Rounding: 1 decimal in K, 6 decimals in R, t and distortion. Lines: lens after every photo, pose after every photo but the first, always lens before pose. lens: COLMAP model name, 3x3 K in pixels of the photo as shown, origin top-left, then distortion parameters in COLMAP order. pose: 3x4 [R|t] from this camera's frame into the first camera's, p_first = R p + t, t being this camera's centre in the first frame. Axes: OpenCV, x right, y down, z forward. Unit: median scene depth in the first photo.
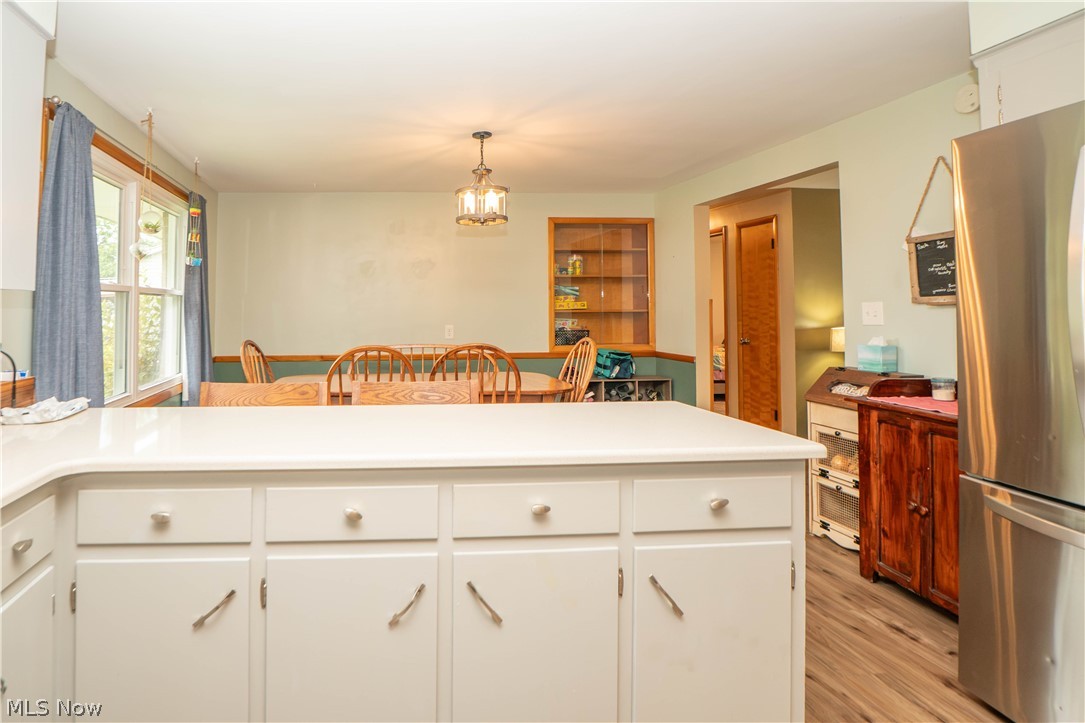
lens RADIAL K [[565.1, 0, 401.1], [0, 565.1, 300.6], [0, 0, 1]] dist [-0.002201, 0.000423]
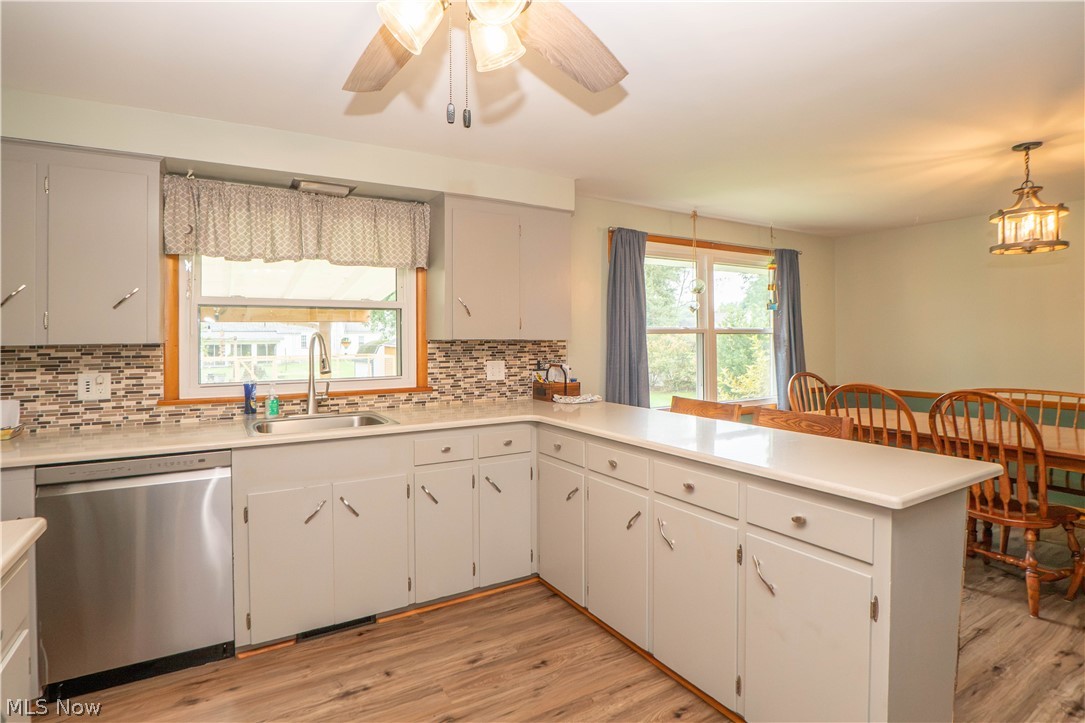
lens RADIAL K [[543.8, 0, 536.2], [0, 543.8, 335.7], [0, 0, 1]] dist [-0.023378, 0.000006]
pose [[0.460663, -0.001898, -0.887573, 0.522735], [0.016655, 0.999840, 0.006506, -0.025545], [0.887419, -0.017779, 0.460621, -0.027044]]
